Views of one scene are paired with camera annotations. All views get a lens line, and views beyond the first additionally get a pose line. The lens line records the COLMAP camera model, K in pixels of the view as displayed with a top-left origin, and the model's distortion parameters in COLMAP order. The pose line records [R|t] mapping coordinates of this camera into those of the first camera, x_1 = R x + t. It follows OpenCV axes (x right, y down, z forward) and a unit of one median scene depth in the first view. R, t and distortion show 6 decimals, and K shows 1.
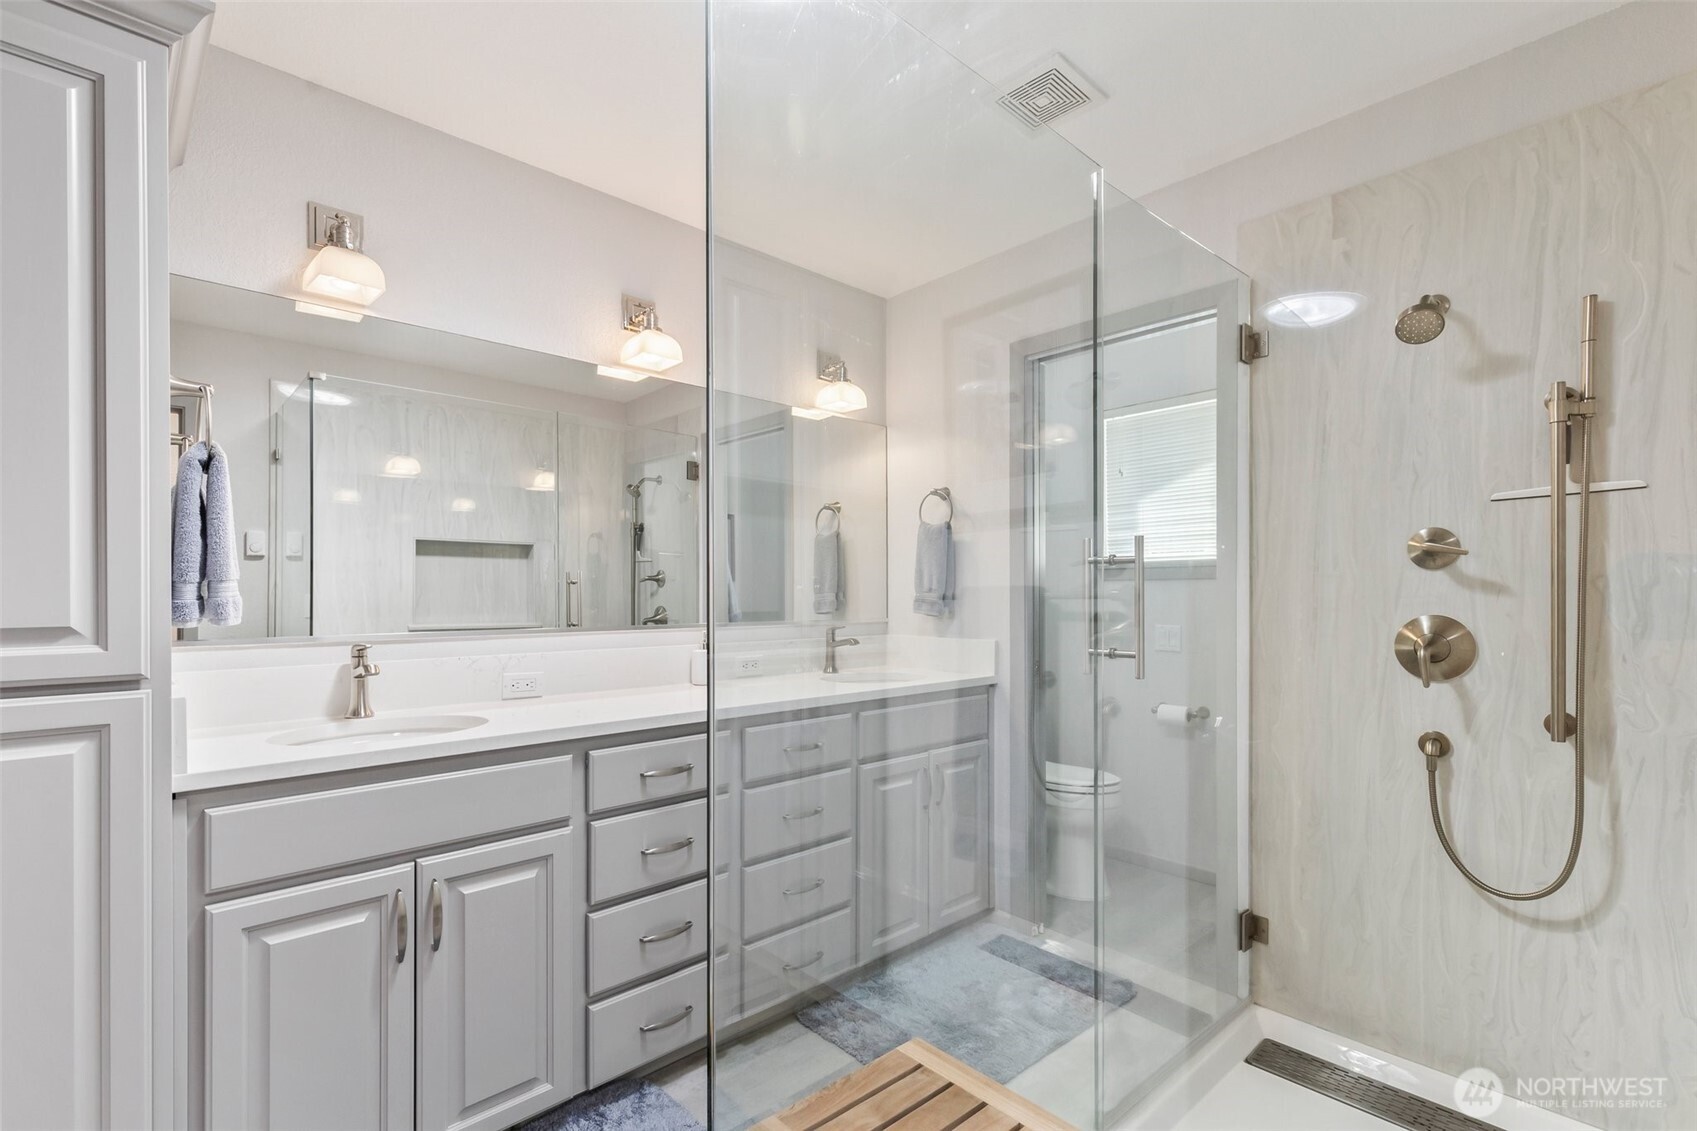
lens RADIAL K [[768.0, 0, 859.2], [0, 768.0, 596.1], [0, 0, 1]] dist [0.005494, -0.001793]
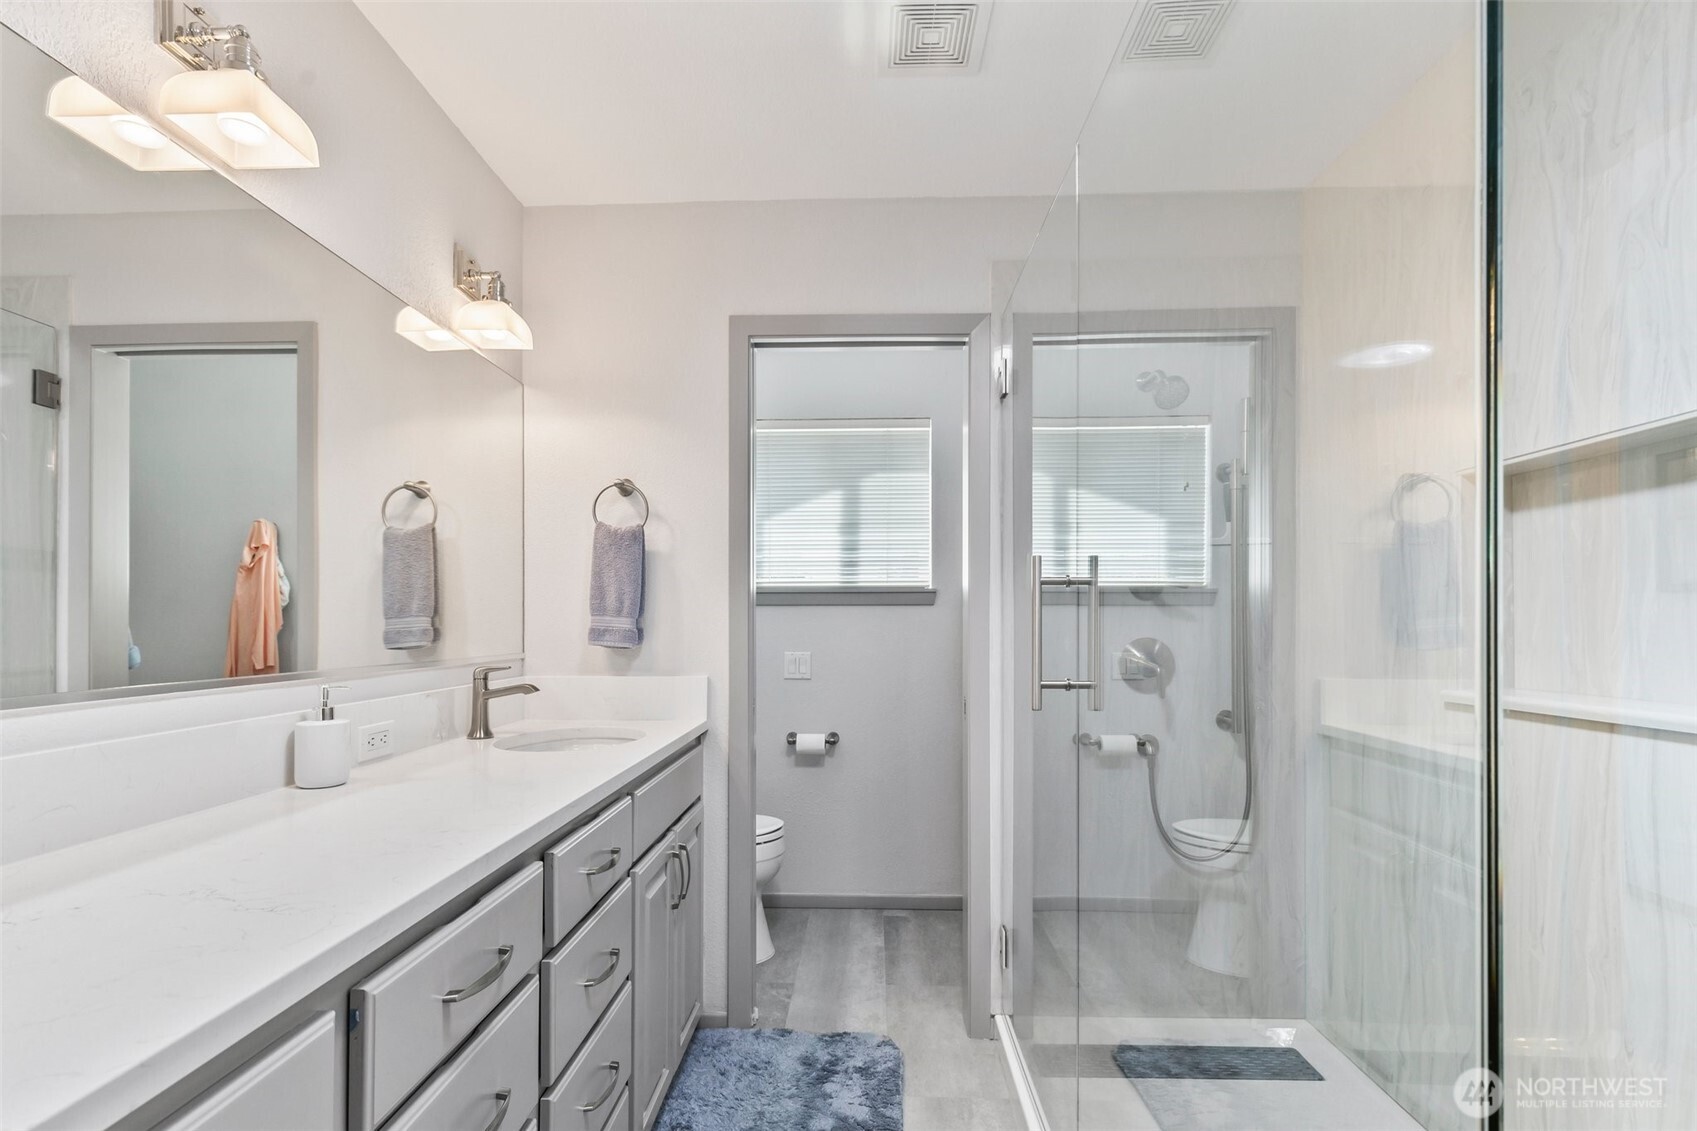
lens RADIAL K [[768.0, 0, 853.5], [0, 768.0, 617.5], [0, 0, 1]] dist [0.005494, -0.001793]
pose [[0.707354, 0.004225, 0.706847, -0.277103], [0.000379, 0.999980, -0.006356, 0.000347], [-0.706860, 0.004764, 0.707338, 0.307088]]
